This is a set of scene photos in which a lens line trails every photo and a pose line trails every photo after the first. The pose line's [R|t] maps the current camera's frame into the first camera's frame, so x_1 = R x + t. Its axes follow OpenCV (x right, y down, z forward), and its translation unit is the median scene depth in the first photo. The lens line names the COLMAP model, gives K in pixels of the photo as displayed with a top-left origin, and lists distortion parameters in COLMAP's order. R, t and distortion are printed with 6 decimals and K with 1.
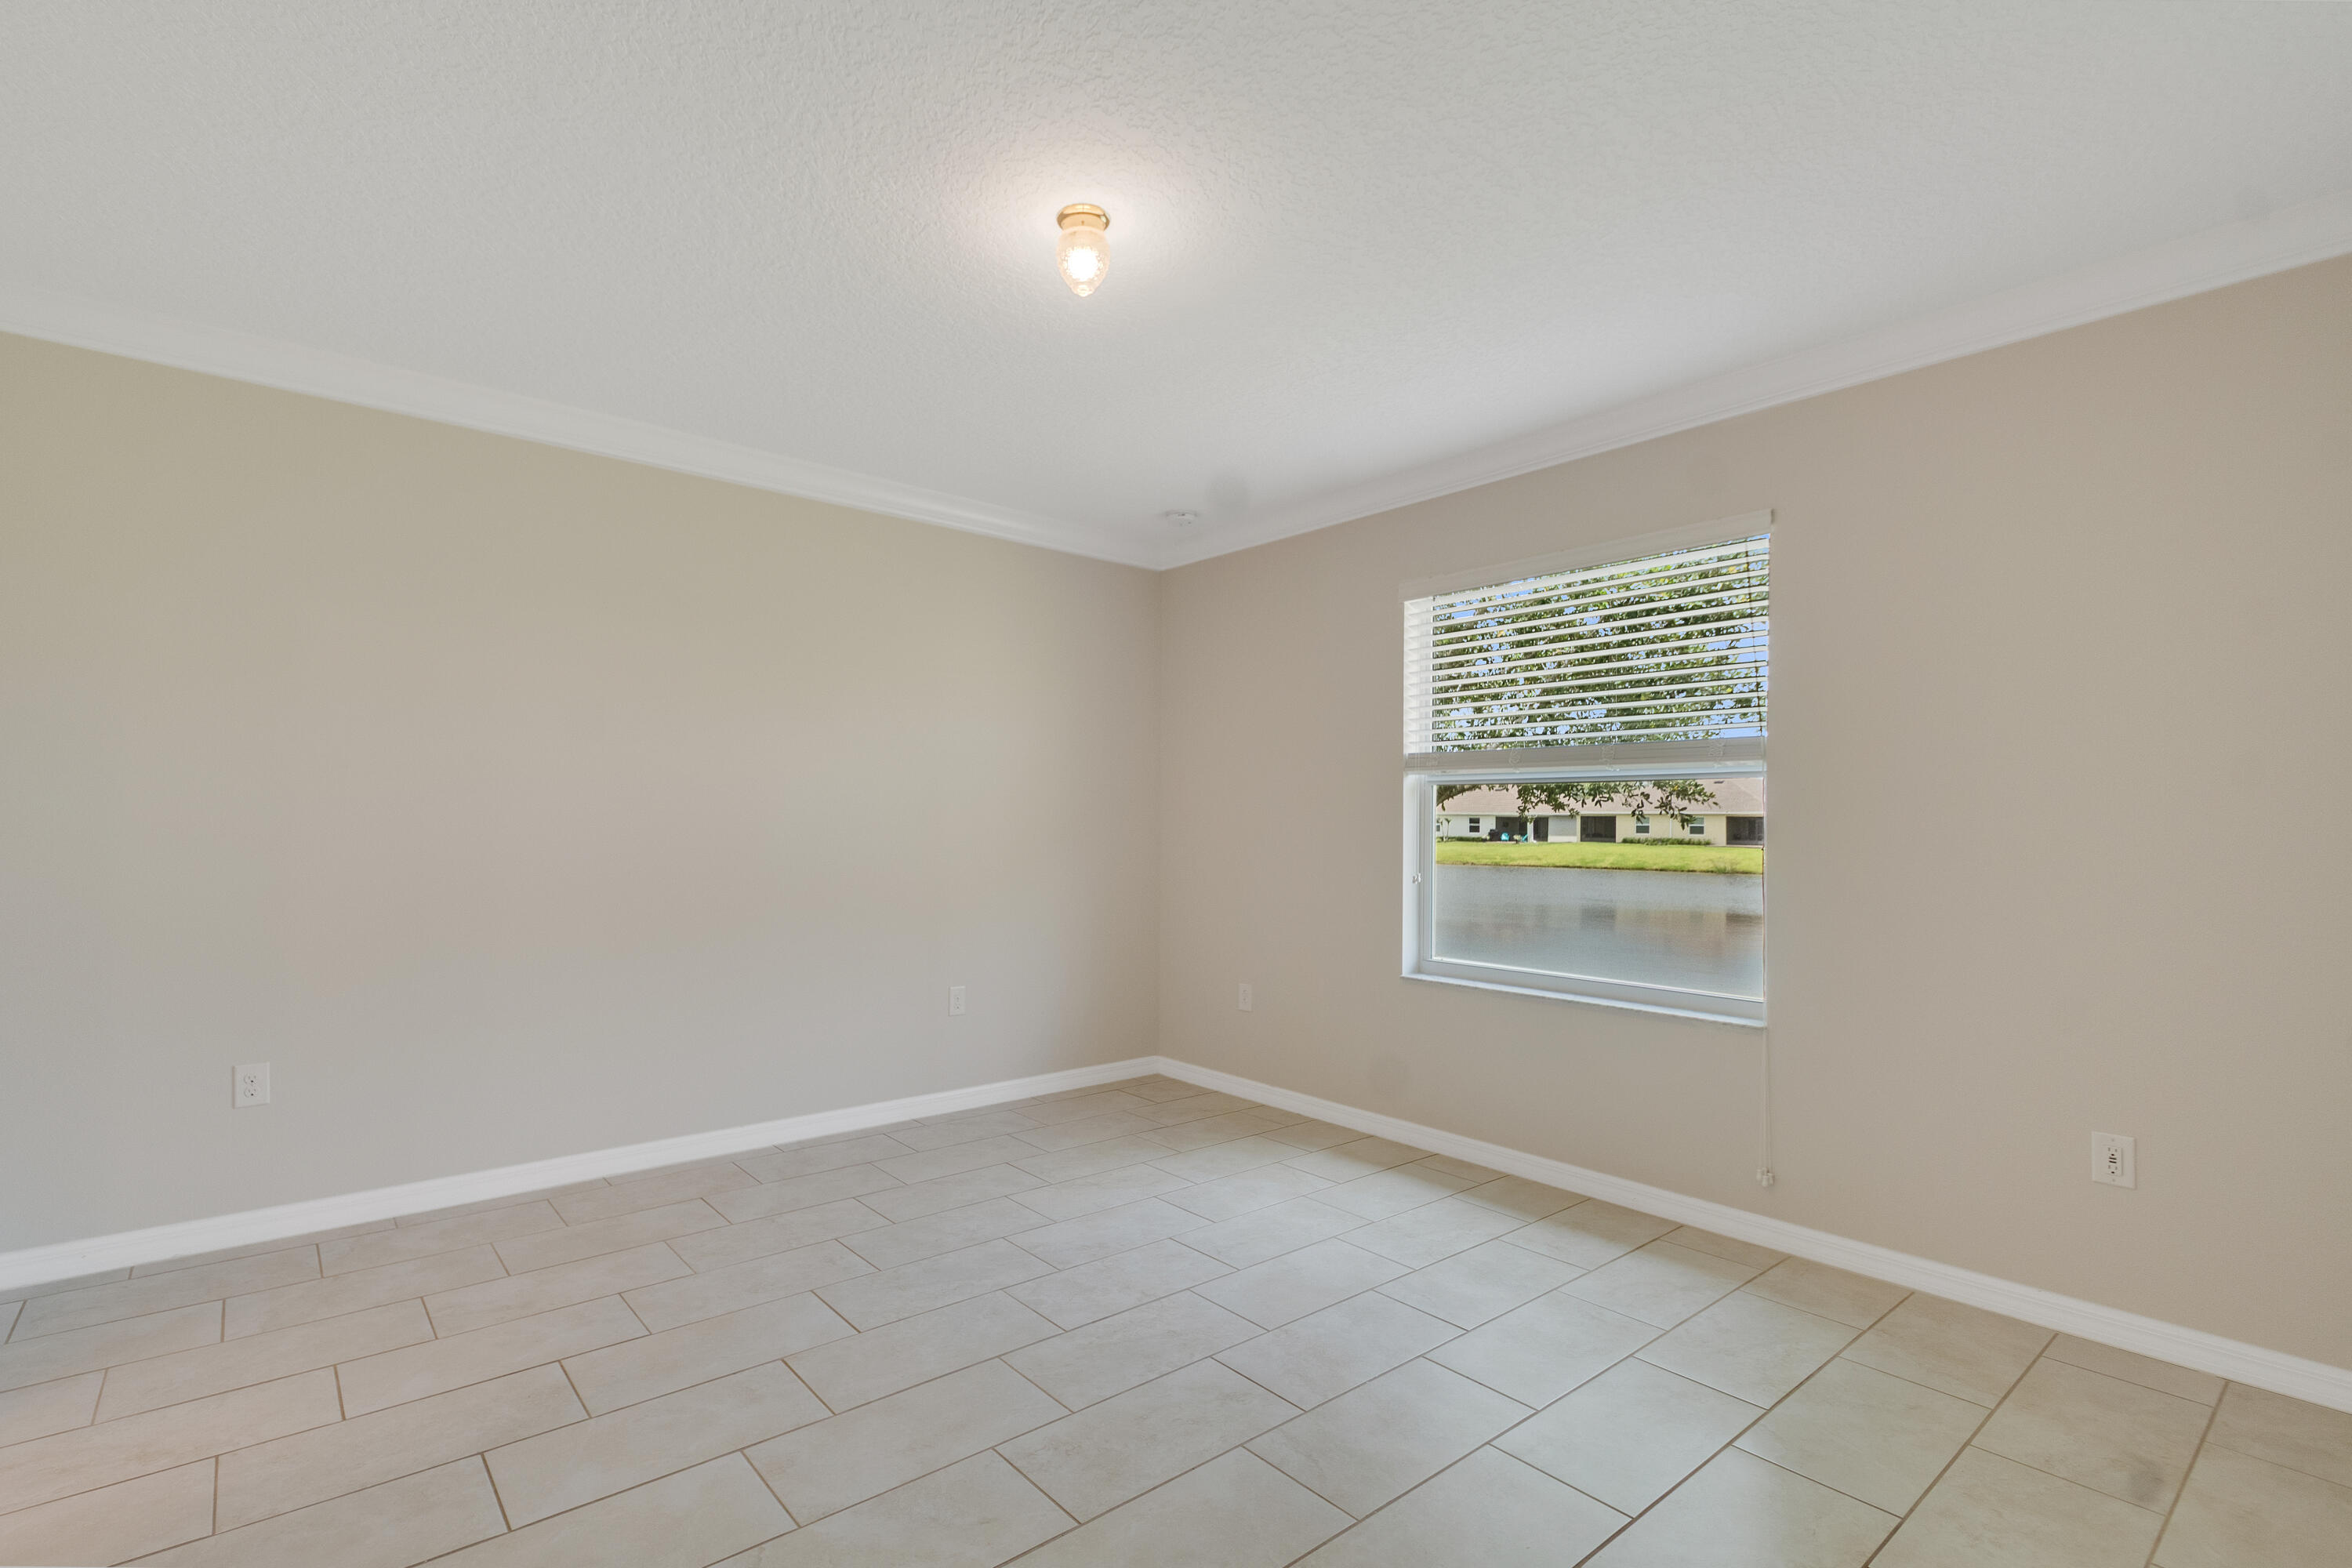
lens RADIAL K [[1081.2, 0, 1163.7], [0, 1081.2, 782.6], [0, 0, 1]] dist [0.003550, -0.002889]
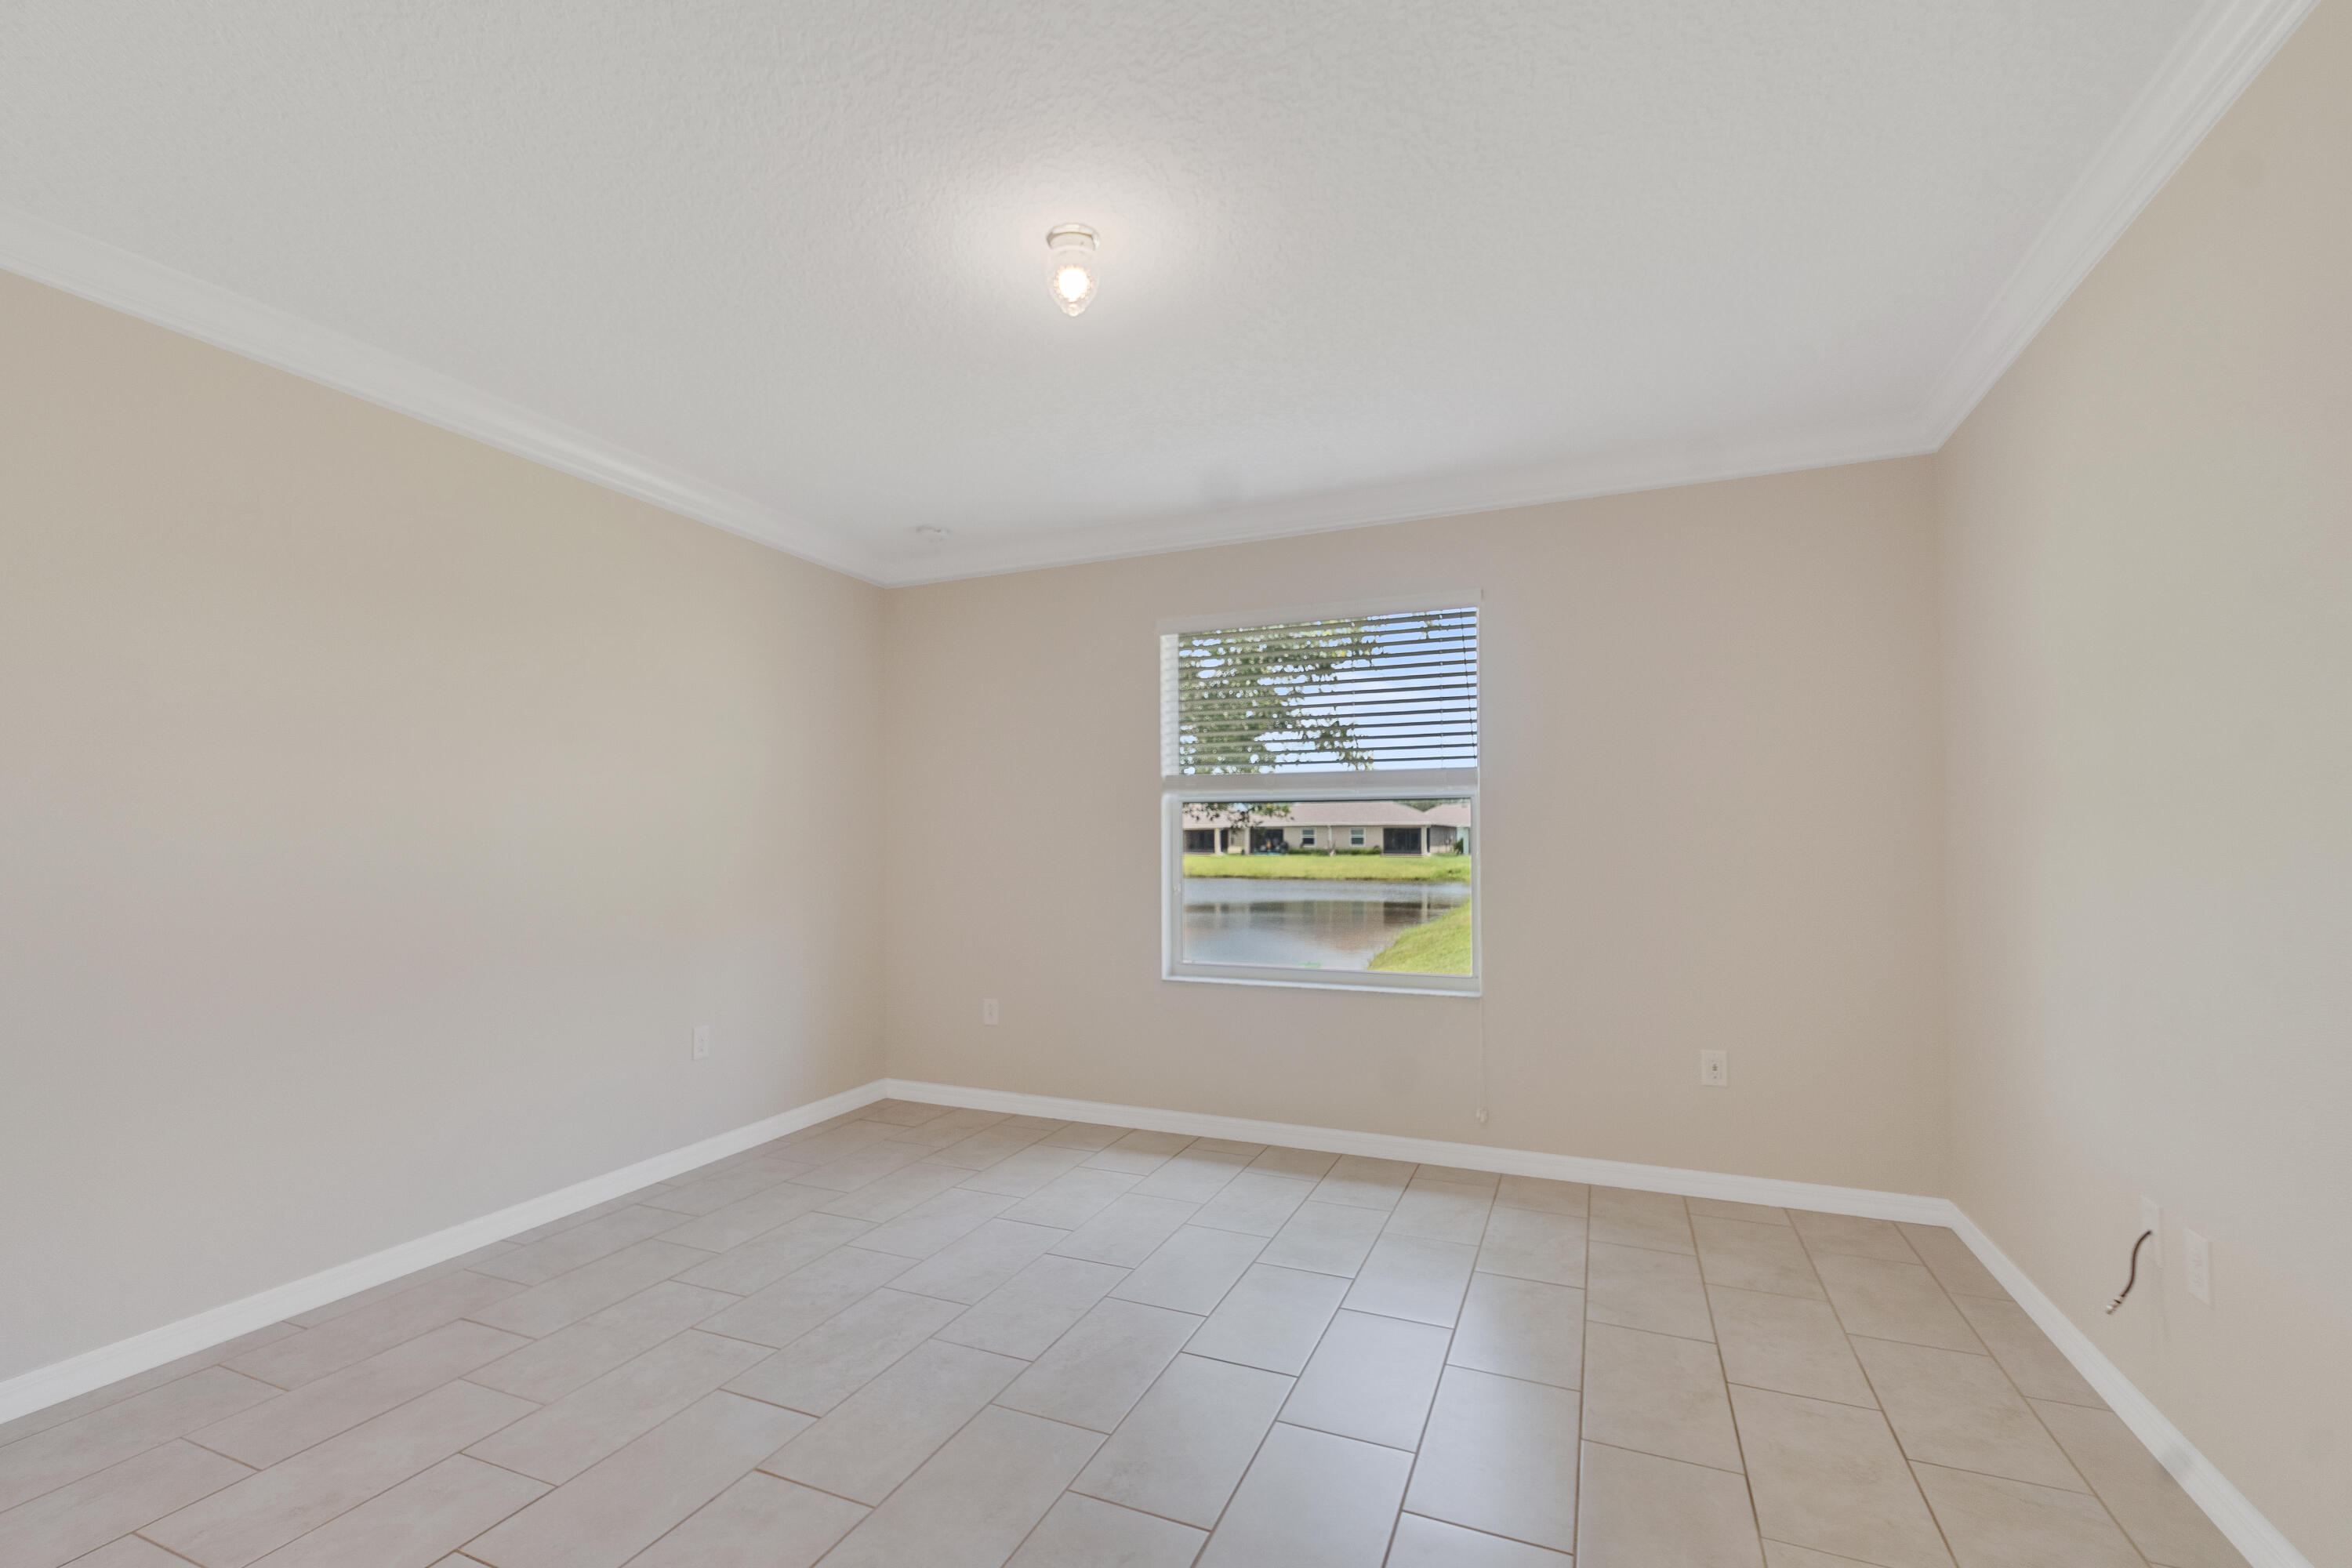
lens RADIAL K [[1034.7, 0, 1160.7], [0, 1034.7, 788.2], [0, 0, 1]] dist [0.001183, -0.001504]
pose [[0.894672, 0.009453, 0.446623, -0.288741], [-0.004574, 0.999918, -0.012001, -0.000832], [-0.446700, 0.008694, 0.894642, 0.074763]]
